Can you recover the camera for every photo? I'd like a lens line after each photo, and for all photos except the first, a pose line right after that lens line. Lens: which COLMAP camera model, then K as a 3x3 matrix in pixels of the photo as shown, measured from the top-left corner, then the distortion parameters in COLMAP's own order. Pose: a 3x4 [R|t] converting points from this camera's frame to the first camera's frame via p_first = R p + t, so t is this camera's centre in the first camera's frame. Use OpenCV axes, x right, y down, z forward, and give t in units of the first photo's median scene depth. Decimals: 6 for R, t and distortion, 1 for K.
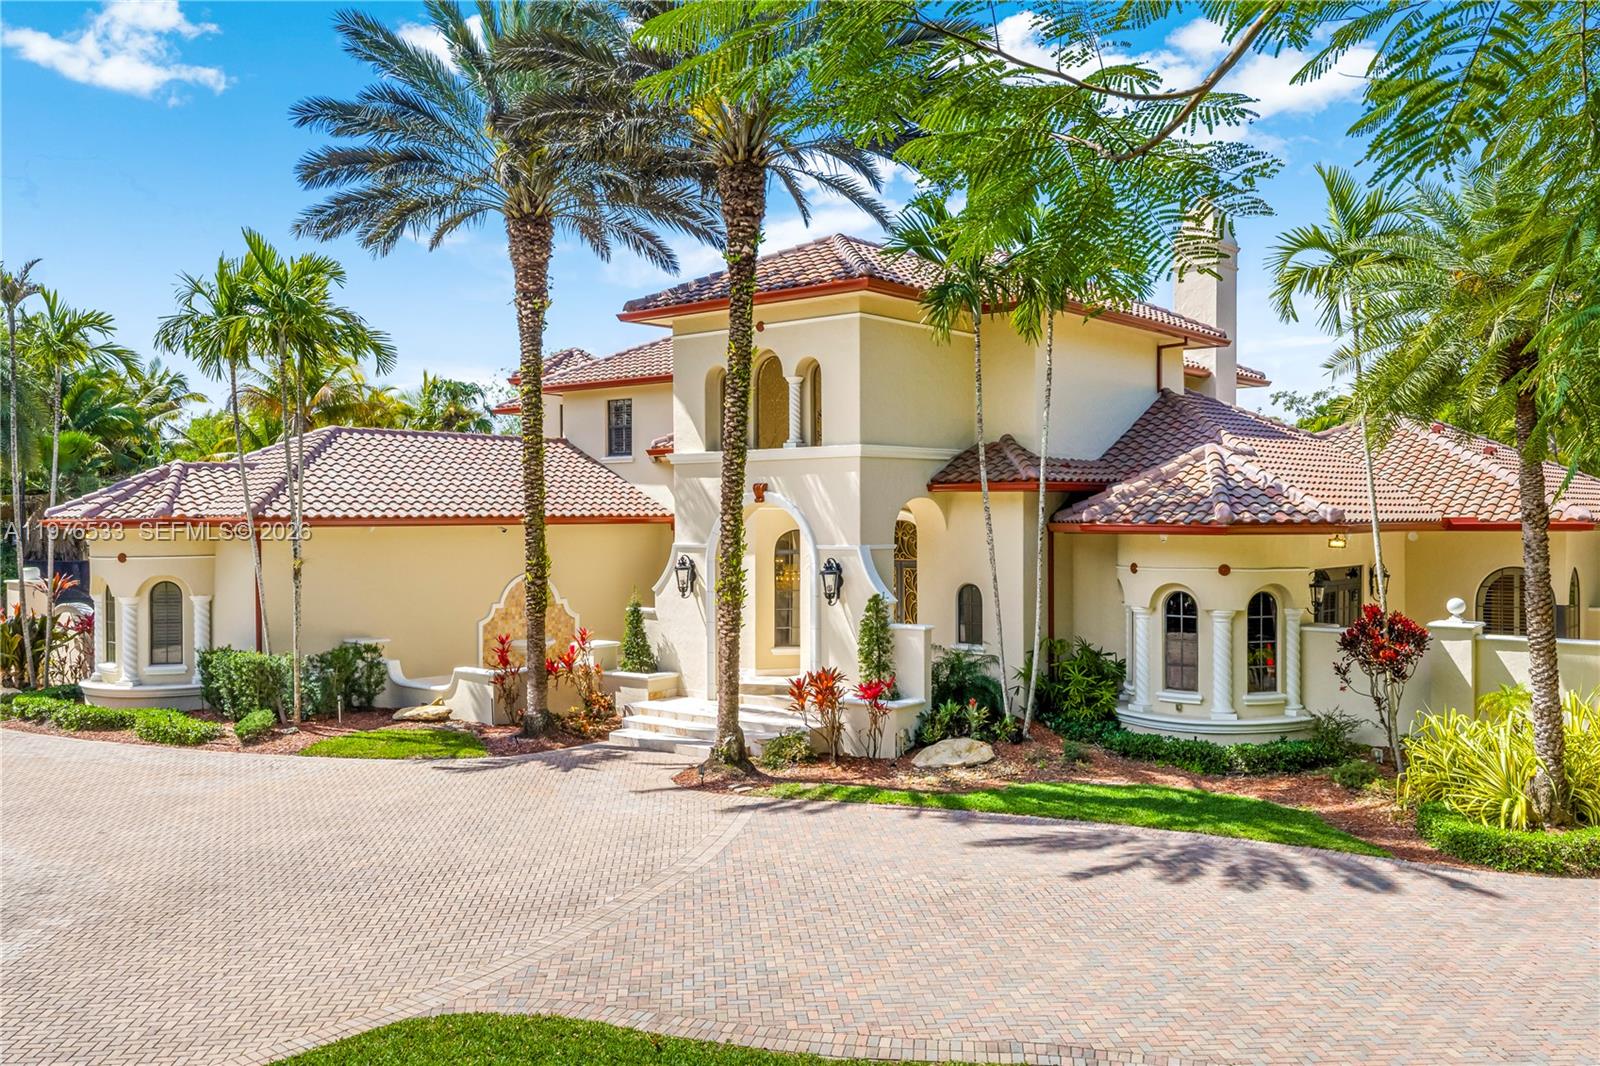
lens RADIAL K [[1326.5, 0, 800.0], [0, 1326.5, 533.0], [0, 0, 1]] dist [0.011778, 0.004740]
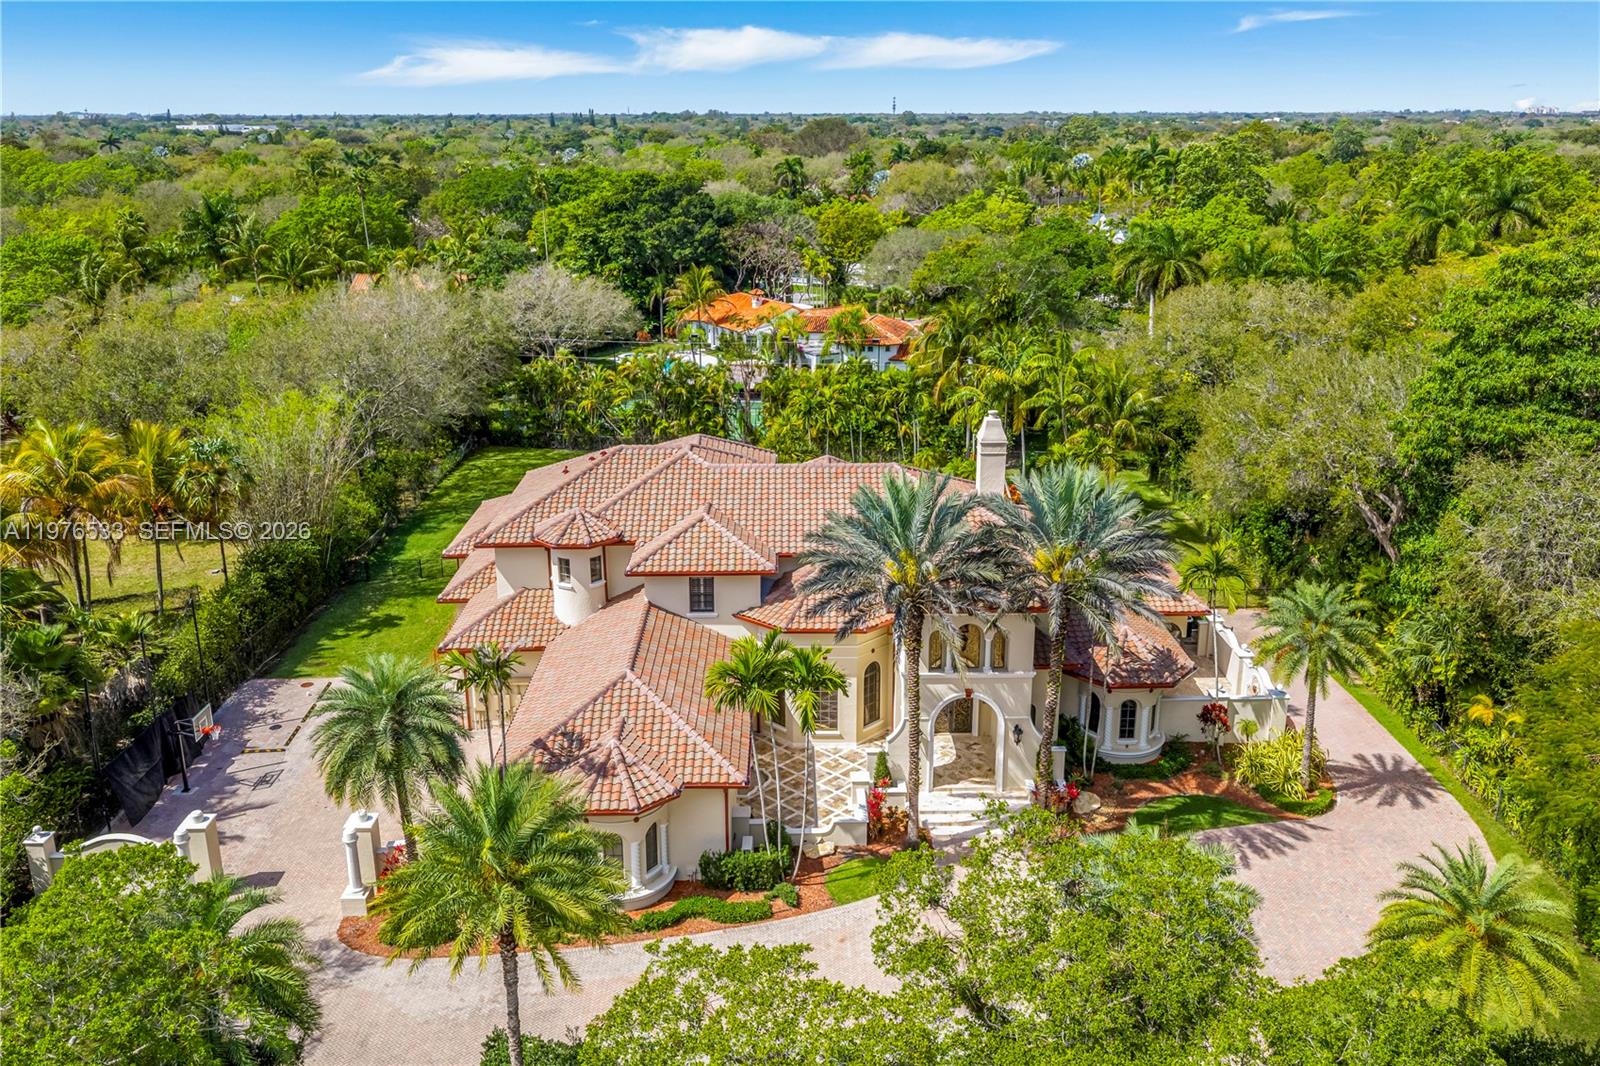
lens RADIAL K [[1326.5, 0, 800.0], [0, 1326.5, 533.0], [0, 0, 1]] dist [0.011778, 0.004740]
pose [[0.747817, -0.206038, 0.631124, -1.484856], [0.006726, 0.952928, 0.303124, -0.904324], [-0.663871, -0.222436, 0.714001, -0.191214]]
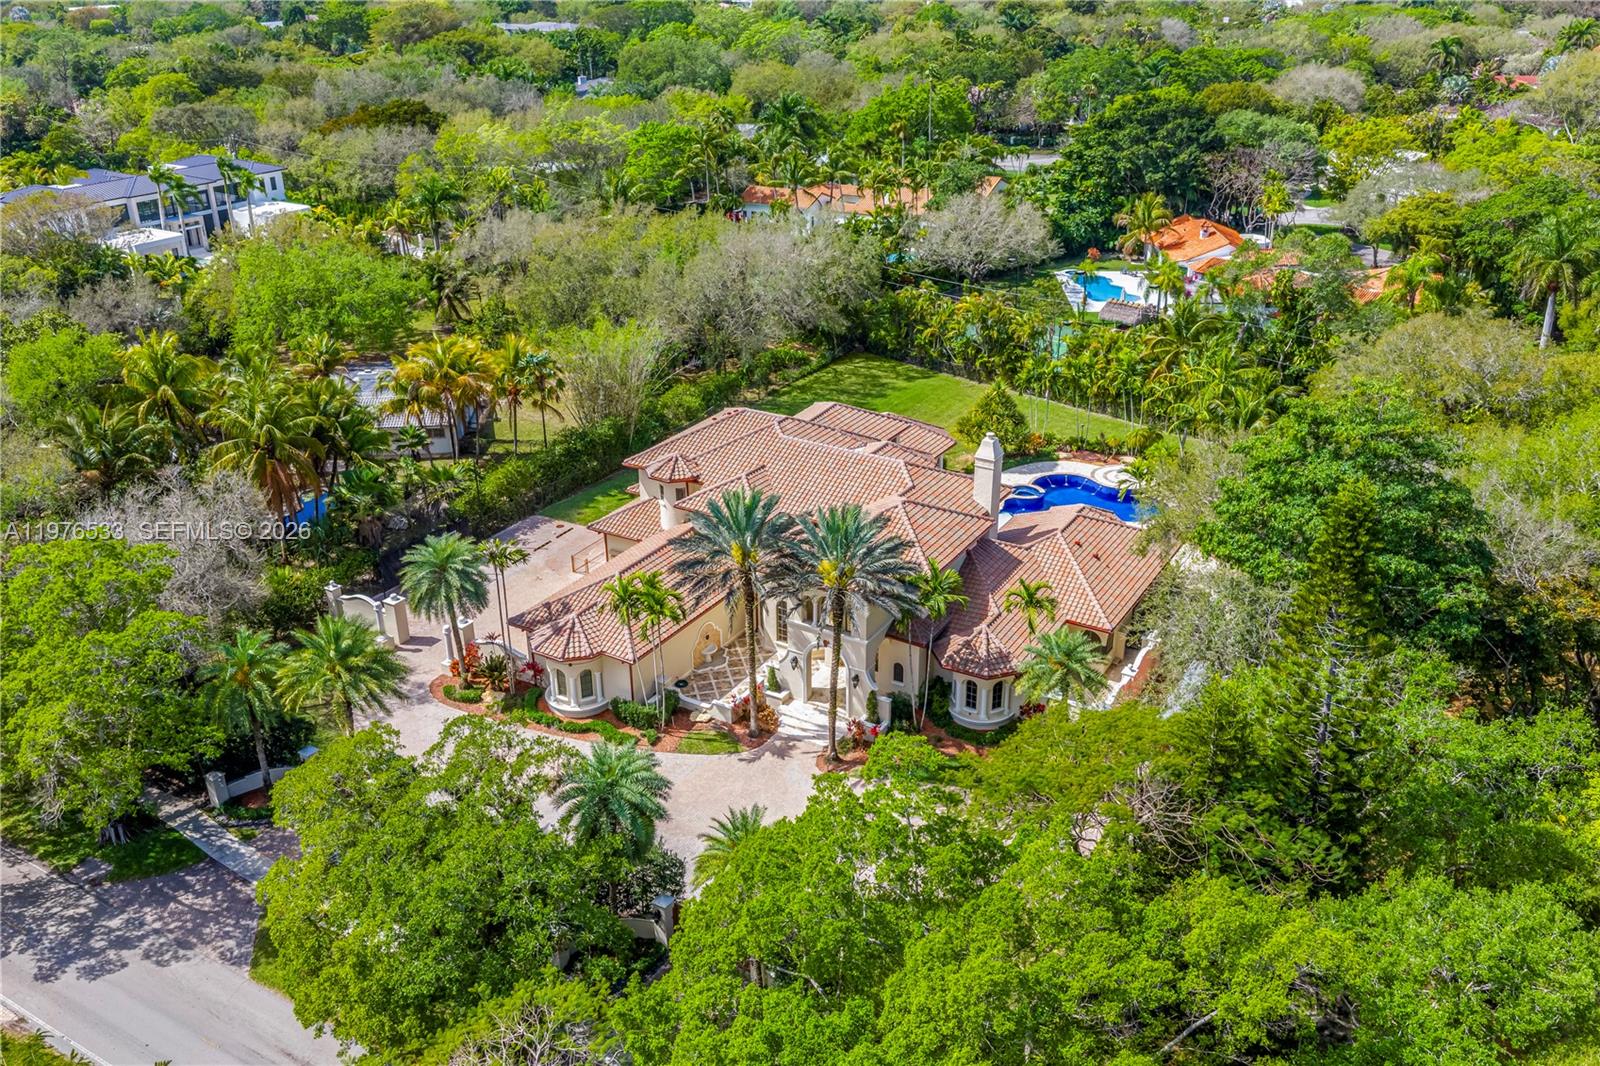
lens RADIAL K [[1326.5, 0, 800.0], [0, 1326.5, 533.0], [0, 0, 1]] dist [0.011778, 0.004740]
pose [[0.985214, -0.082497, 0.150161, -0.505055], [0.011874, 0.907210, 0.420510, -1.481602], [-0.170919, -0.412509, 0.894775, -1.437747]]
